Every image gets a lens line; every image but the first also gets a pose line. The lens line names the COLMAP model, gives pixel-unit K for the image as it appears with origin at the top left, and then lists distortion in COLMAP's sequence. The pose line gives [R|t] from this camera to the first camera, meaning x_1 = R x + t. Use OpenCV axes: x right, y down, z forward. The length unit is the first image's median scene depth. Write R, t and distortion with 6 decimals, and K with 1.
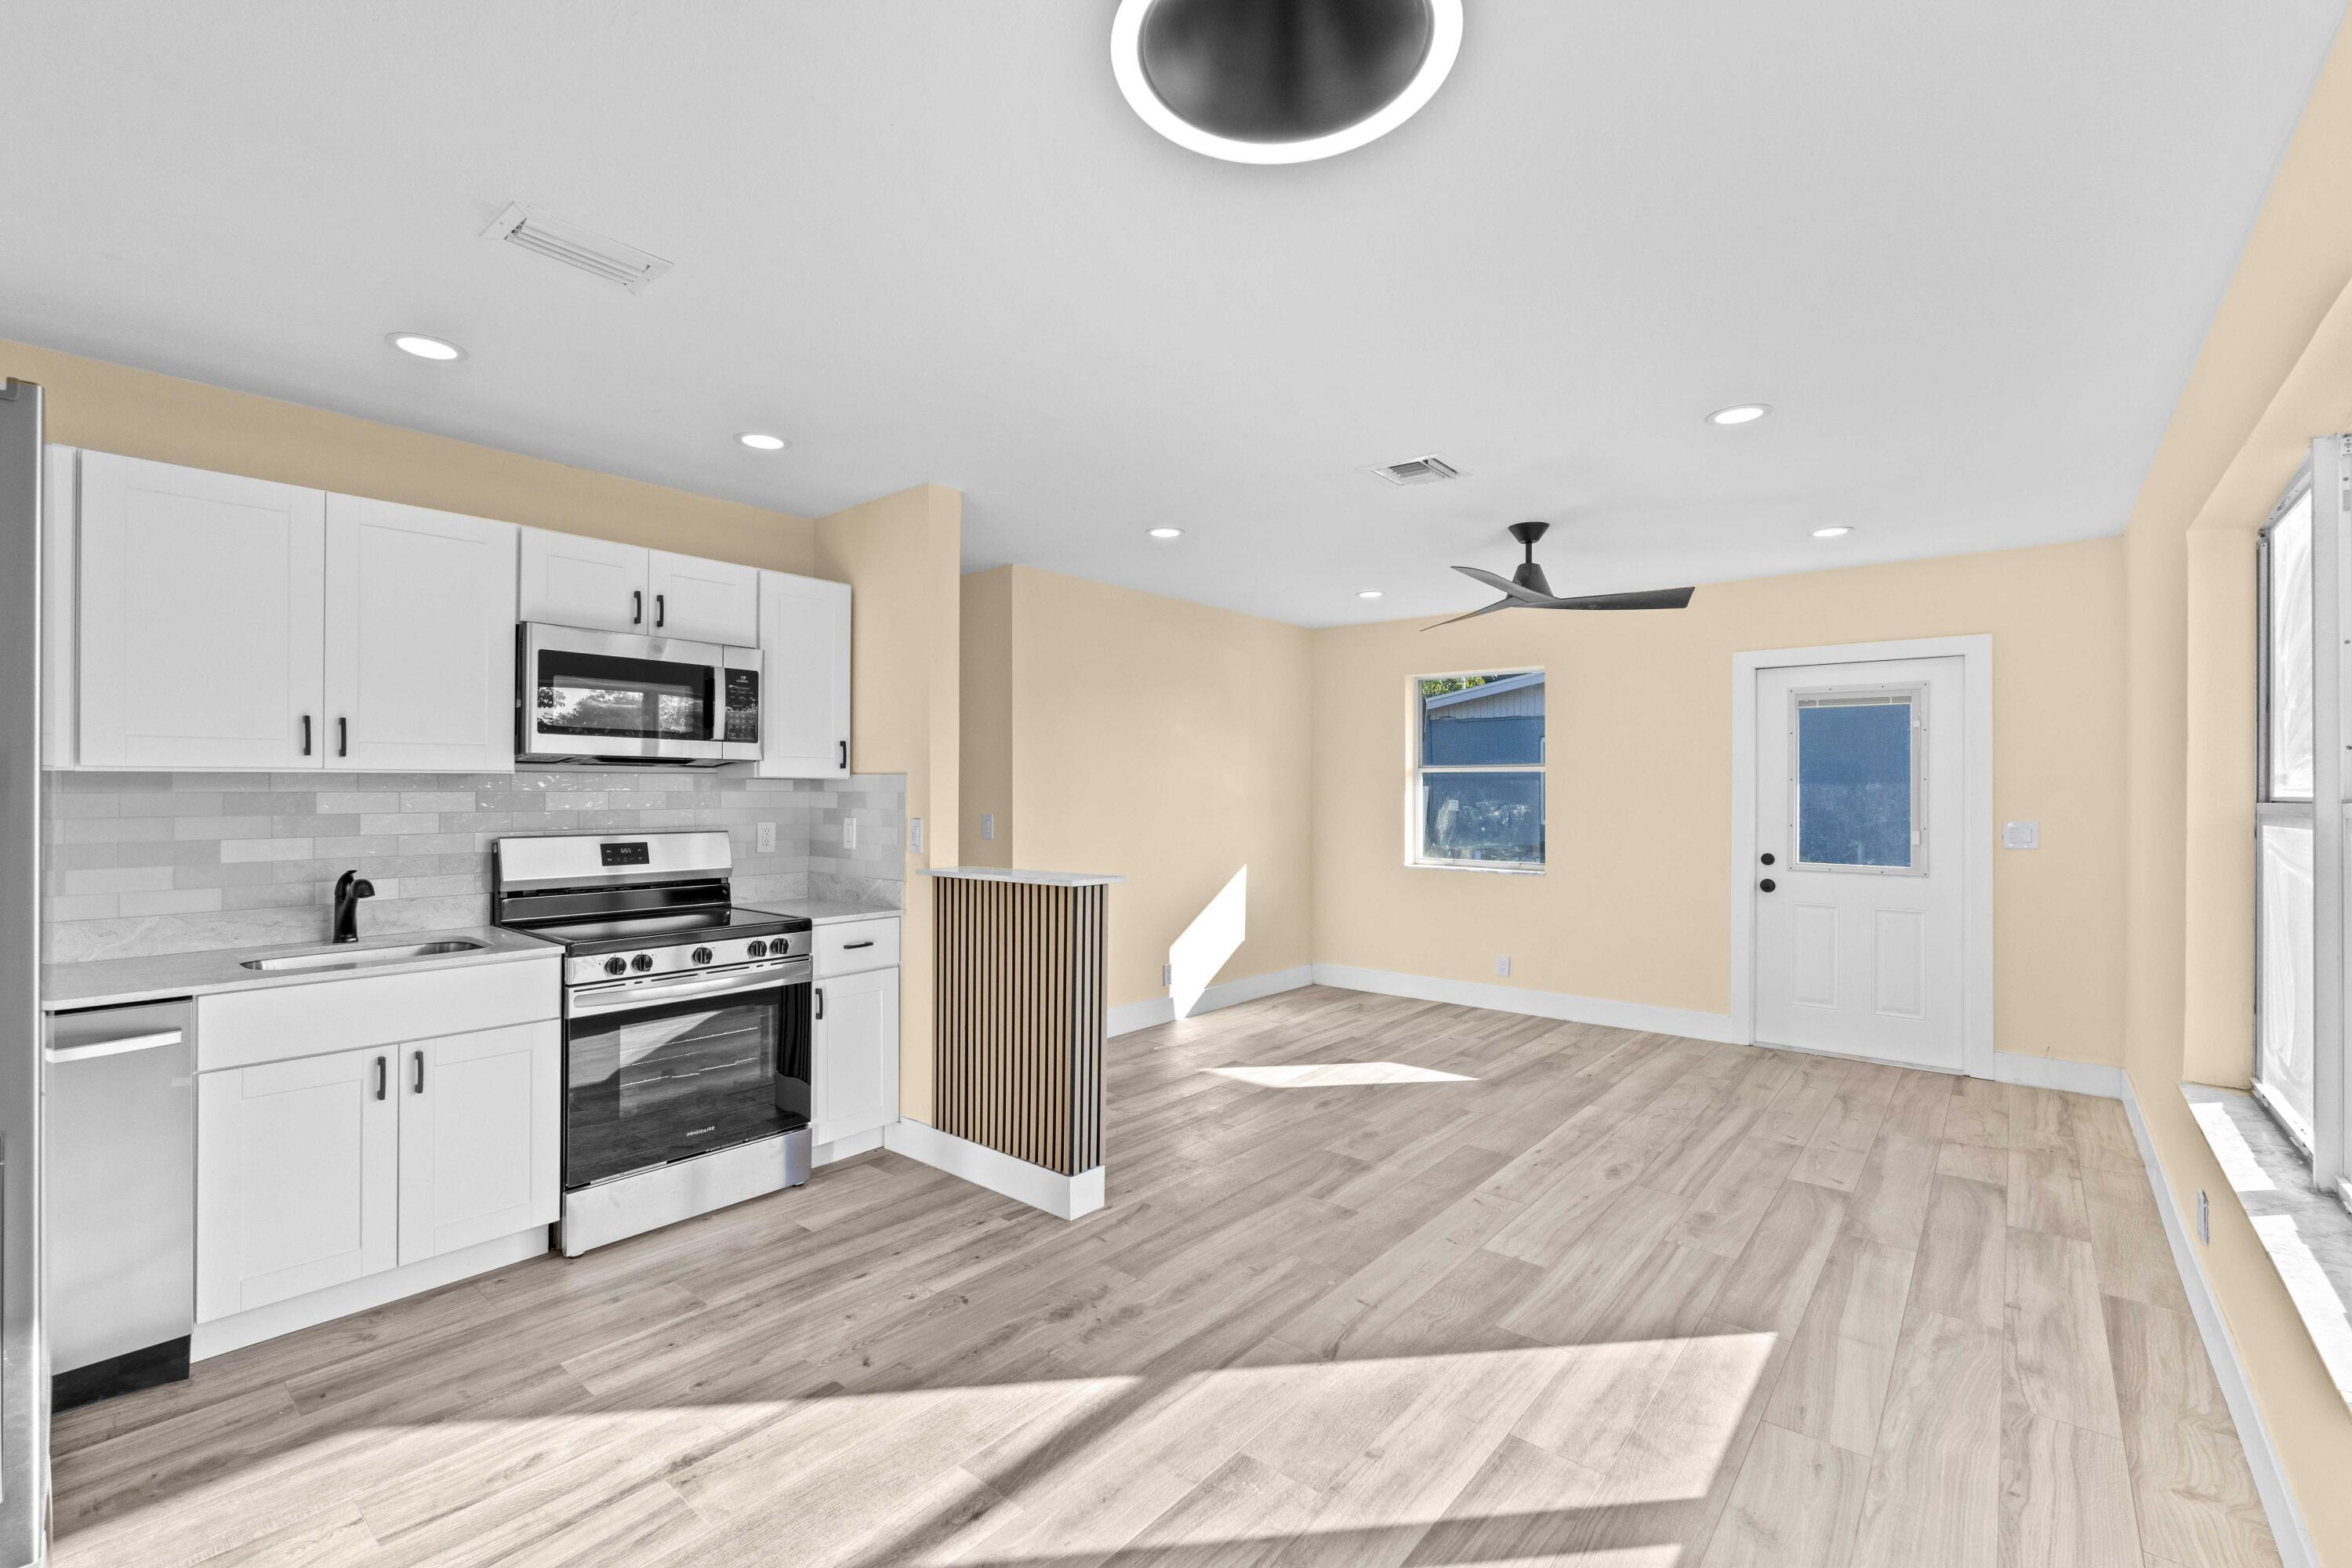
lens RADIAL K [[1020.3, 0, 1173.6], [0, 1020.3, 781.5], [0, 0, 1]] dist [-0.006234, 0.001548]
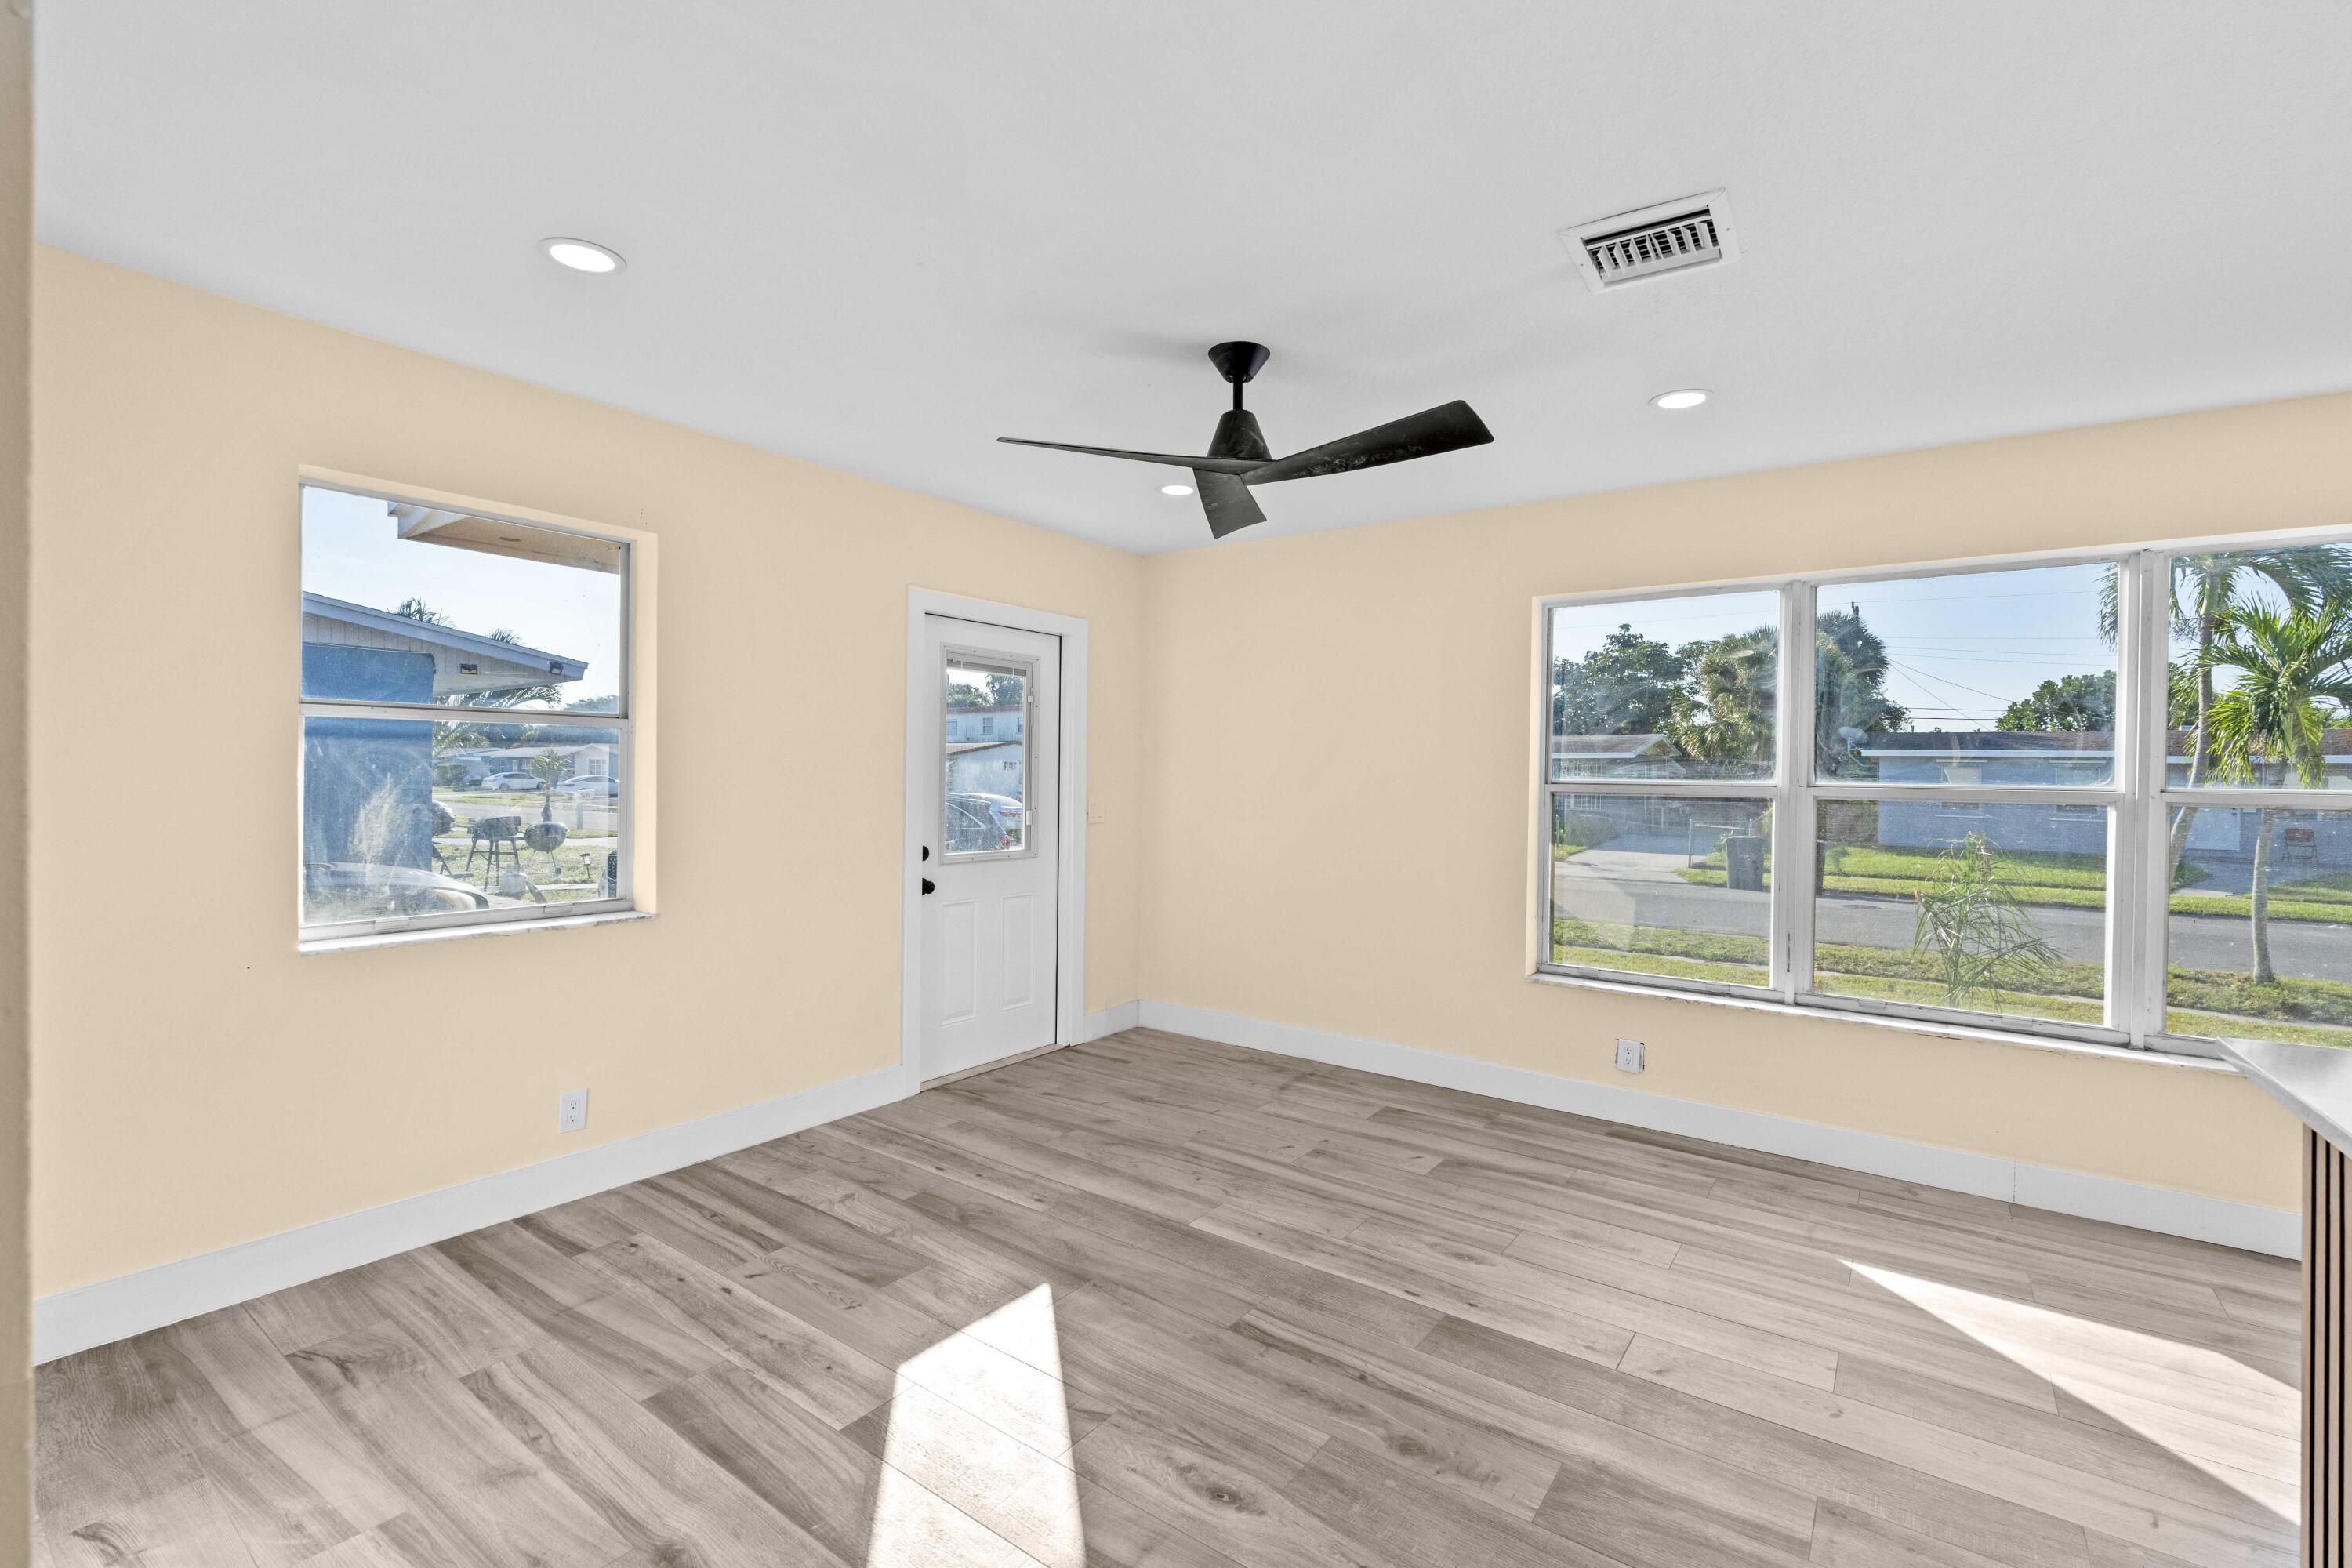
lens RADIAL K [[1020.3, 0, 1177.6], [0, 1020.3, 777.9], [0, 0, 1]] dist [-0.006234, 0.001548]
pose [[-0.063486, -0.007330, 0.997956, -0.392361], [-0.023617, 0.999704, 0.005841, 0.013439], [-0.997703, -0.023198, -0.063640, 1.477237]]
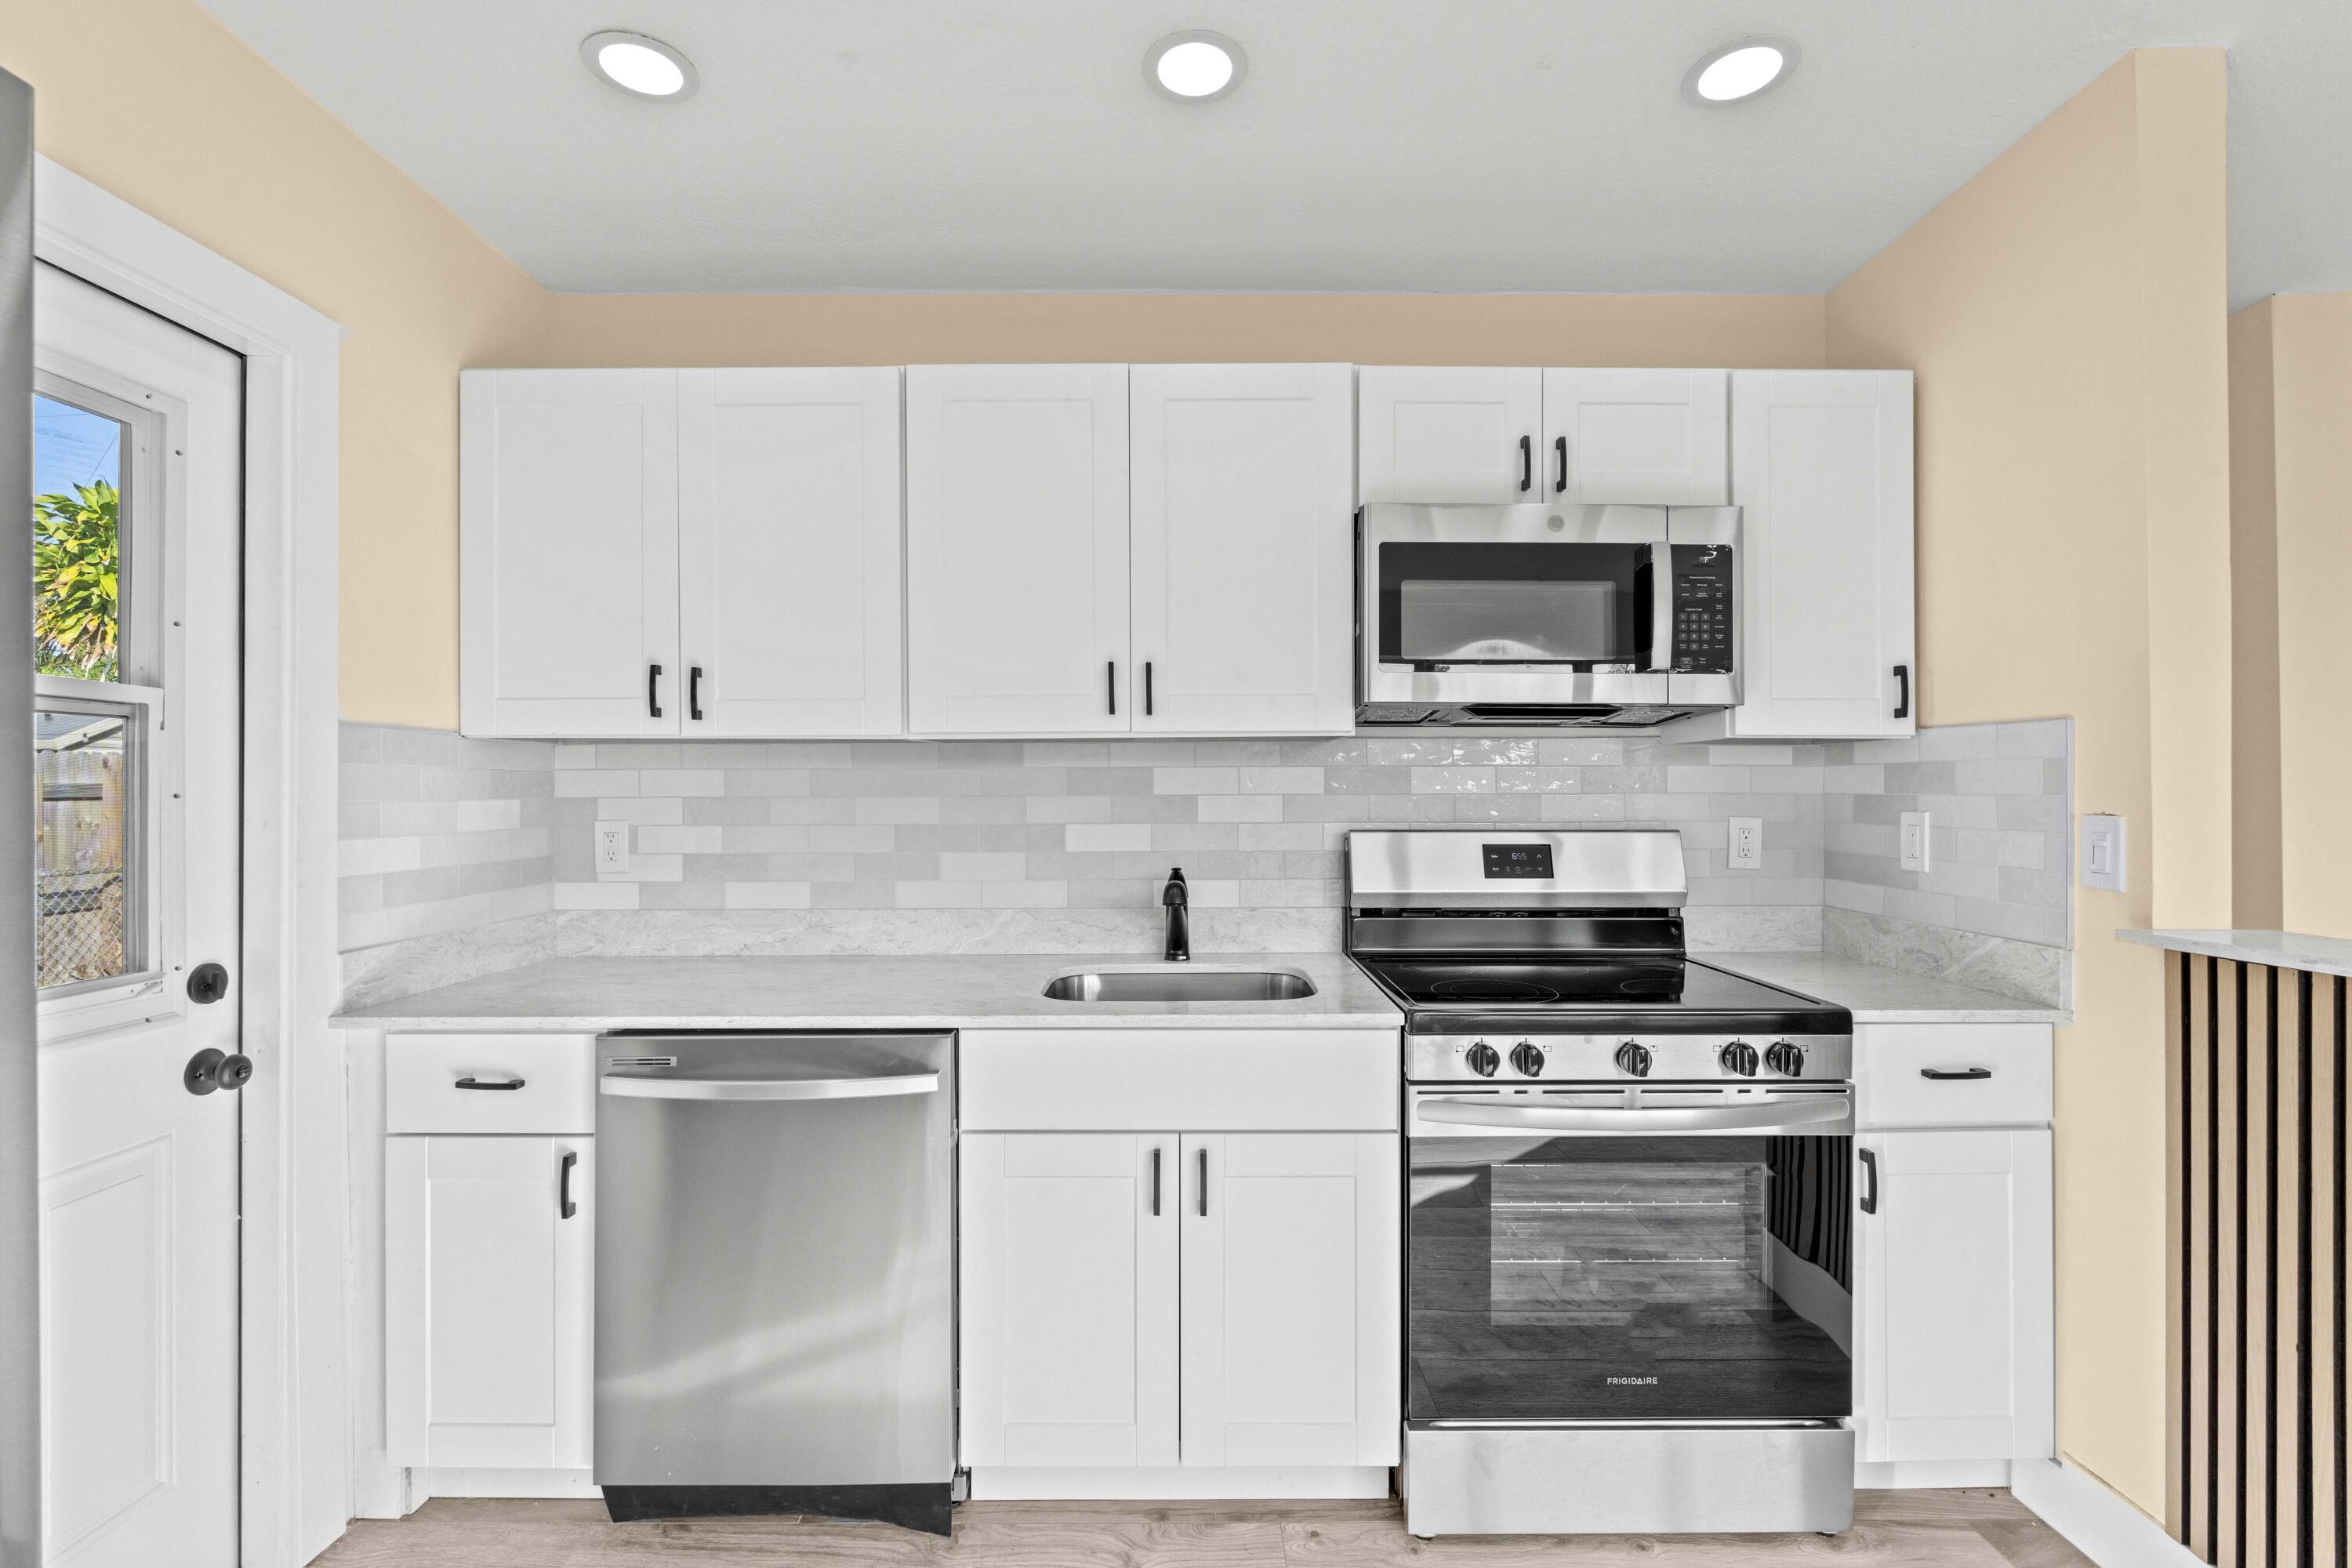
lens RADIAL K [[1020.3, 0, 1177.1], [0, 1020.3, 782.8], [0, 0, 1]] dist [-0.006234, 0.001548]
pose [[0.645985, -0.007671, -0.763312, -0.207829], [0.008495, 0.999960, -0.002860, 0.023967], [0.763303, -0.004636, 0.646024, 0.472625]]
